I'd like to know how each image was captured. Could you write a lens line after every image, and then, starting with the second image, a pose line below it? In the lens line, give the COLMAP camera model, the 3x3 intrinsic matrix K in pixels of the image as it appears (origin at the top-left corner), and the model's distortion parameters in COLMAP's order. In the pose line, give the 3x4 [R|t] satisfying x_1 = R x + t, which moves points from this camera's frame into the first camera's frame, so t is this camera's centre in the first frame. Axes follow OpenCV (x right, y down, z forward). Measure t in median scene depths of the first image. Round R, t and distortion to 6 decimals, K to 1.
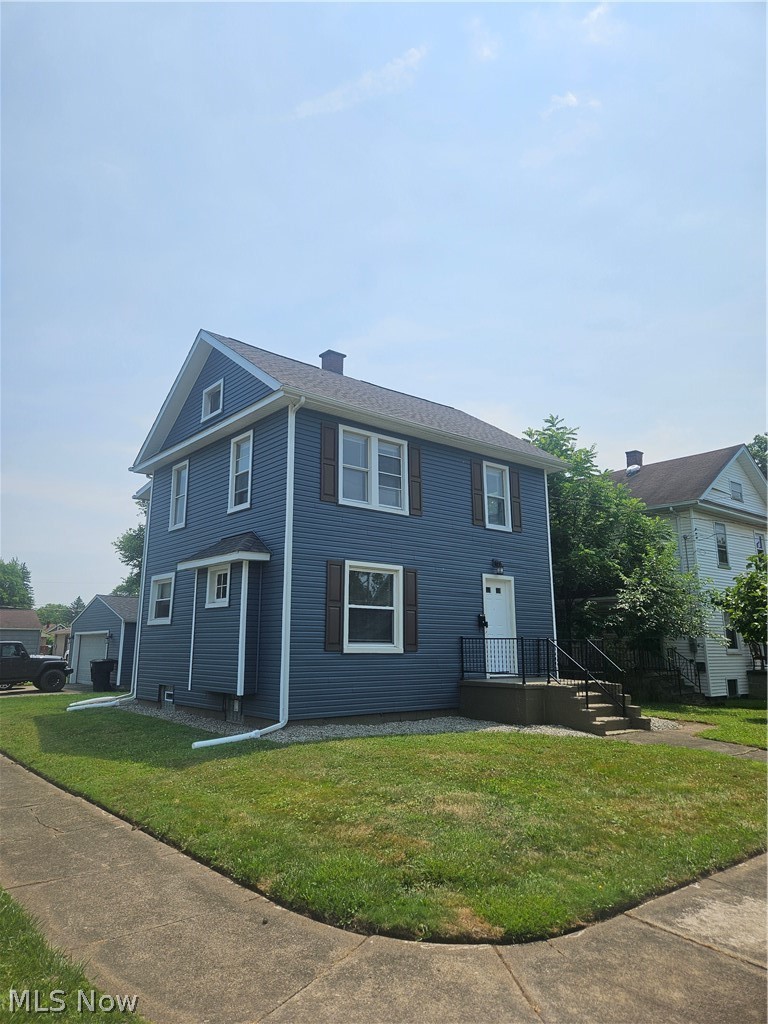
lens RADIAL K [[684.4, 0, 385.9], [0, 684.4, 502.6], [0, 0, 1]] dist [0.012688, 0.000175]
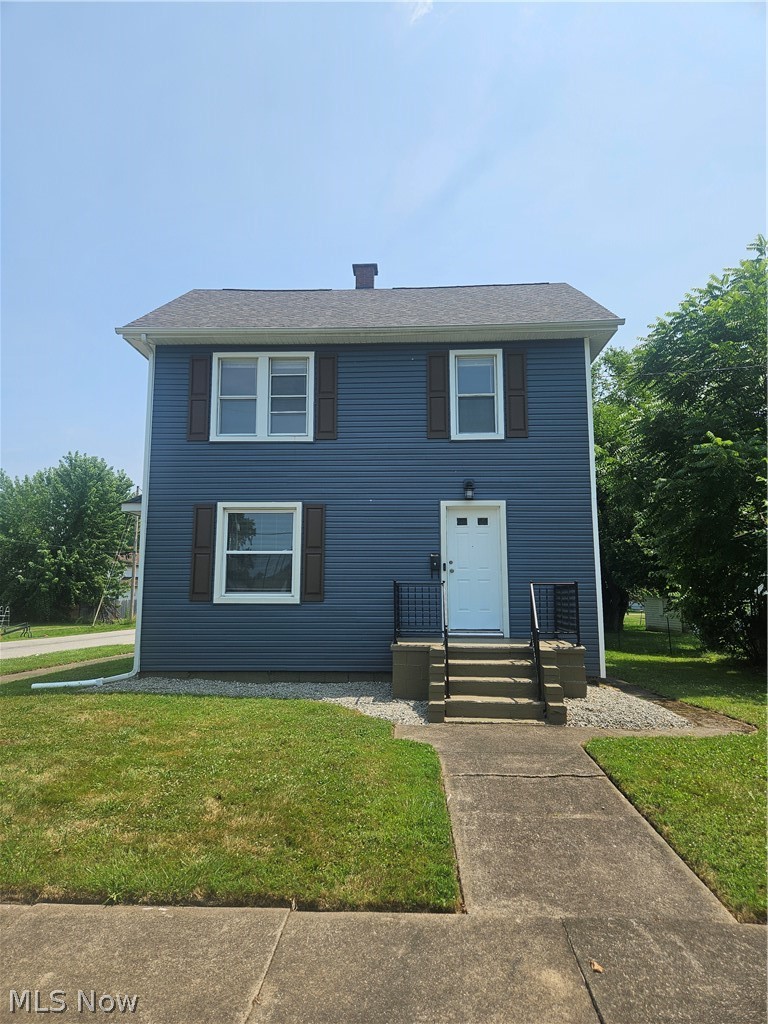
lens RADIAL K [[684.4, 0, 385.7], [0, 684.4, 518.7], [0, 0, 1]] dist [0.012688, 0.000175]
pose [[0.748316, -0.083922, -0.658013, 0.657126], [0.138374, 0.989891, 0.031114, 0.101438], [0.648750, -0.114335, 0.752364, 0.432708]]
